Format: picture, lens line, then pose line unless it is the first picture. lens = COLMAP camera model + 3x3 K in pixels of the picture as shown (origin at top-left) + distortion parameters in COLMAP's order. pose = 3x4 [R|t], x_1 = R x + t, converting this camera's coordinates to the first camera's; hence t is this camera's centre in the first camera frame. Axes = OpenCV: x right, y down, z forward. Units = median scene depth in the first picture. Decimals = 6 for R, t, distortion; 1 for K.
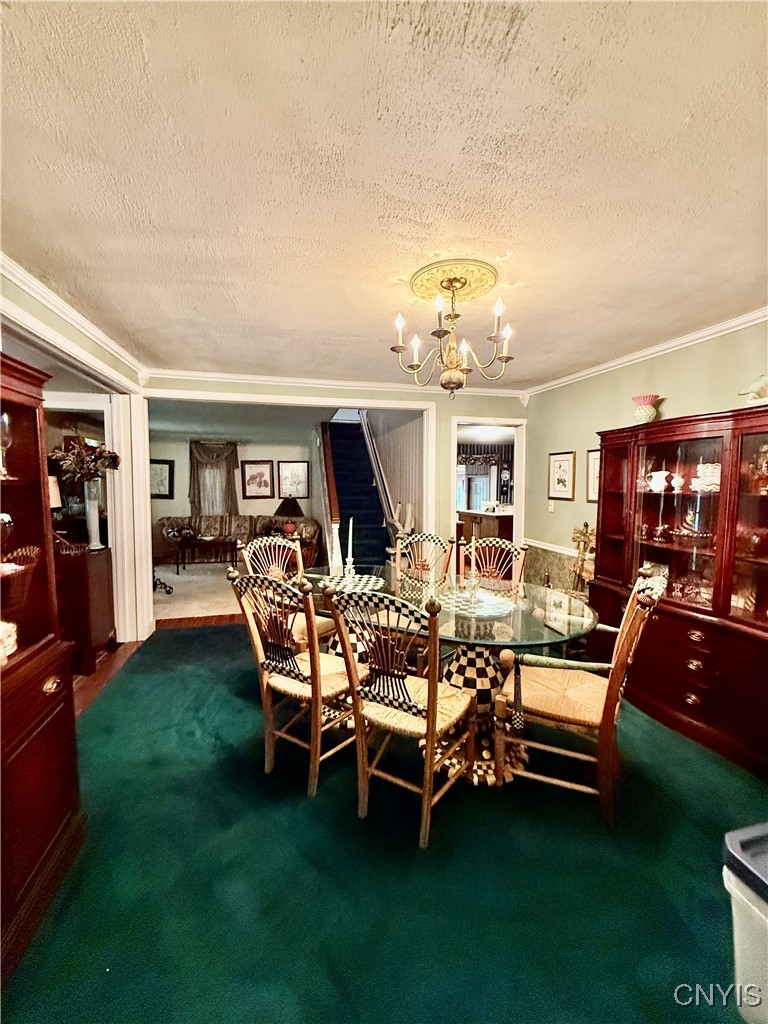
lens RADIAL K [[410.5, 0, 385.4], [0, 410.5, 511.1], [0, 0, 1]] dist [0.003847, -0.000210]
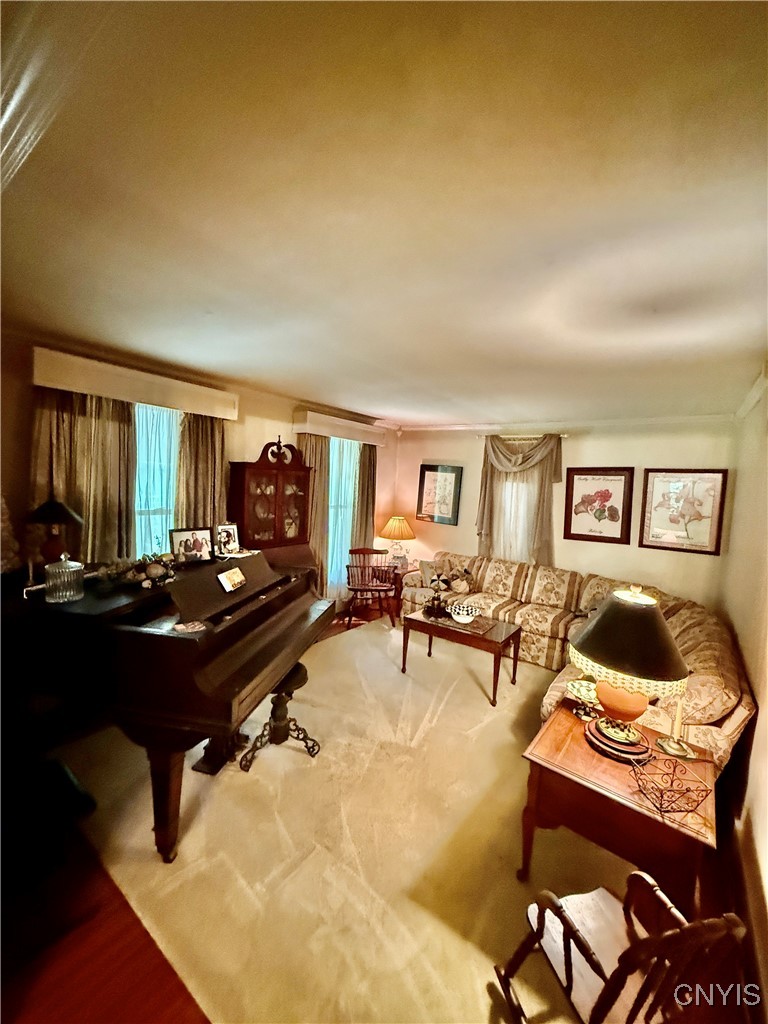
lens RADIAL K [[410.5, 0, 384.4], [0, 410.5, 509.3], [0, 0, 1]] dist [0.003847, -0.000210]
pose [[0.644361, 0.080753, -0.760445, -0.091188], [-0.096254, 0.995065, 0.024107, -0.058958], [0.758639, 0.057662, 0.648954, 0.472490]]
